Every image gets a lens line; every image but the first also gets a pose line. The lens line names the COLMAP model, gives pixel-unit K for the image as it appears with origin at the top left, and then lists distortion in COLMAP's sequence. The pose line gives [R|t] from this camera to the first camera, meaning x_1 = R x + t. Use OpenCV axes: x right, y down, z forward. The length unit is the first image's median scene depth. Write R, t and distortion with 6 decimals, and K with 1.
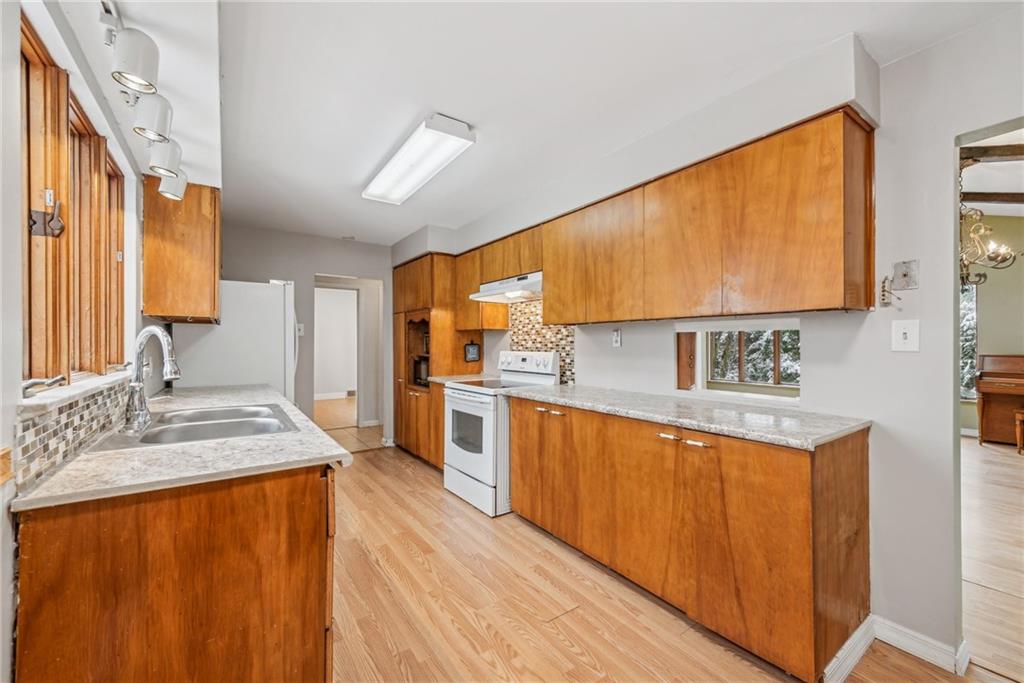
lens RADIAL K [[409.6, 0, 512.0], [0, 409.6, 341.5], [0, 0, 1]] dist [-0.000499, -0.000106]
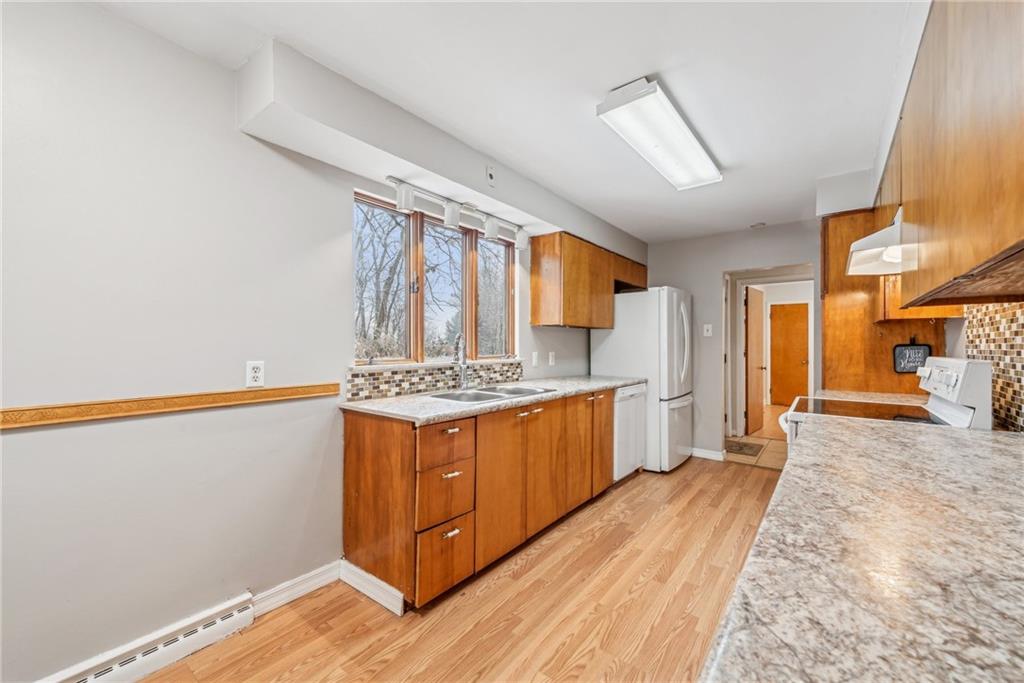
lens RADIAL K [[402.6, 0, 518.1], [0, 402.6, 344.6], [0, 0, 1]] dist [0.001333, -0.000002]
pose [[0.293787, 0.001408, -0.955870, 0.572074], [0.004442, 0.999986, 0.002839, 0.004775], [0.955861, -0.005080, 0.293777, 0.490858]]
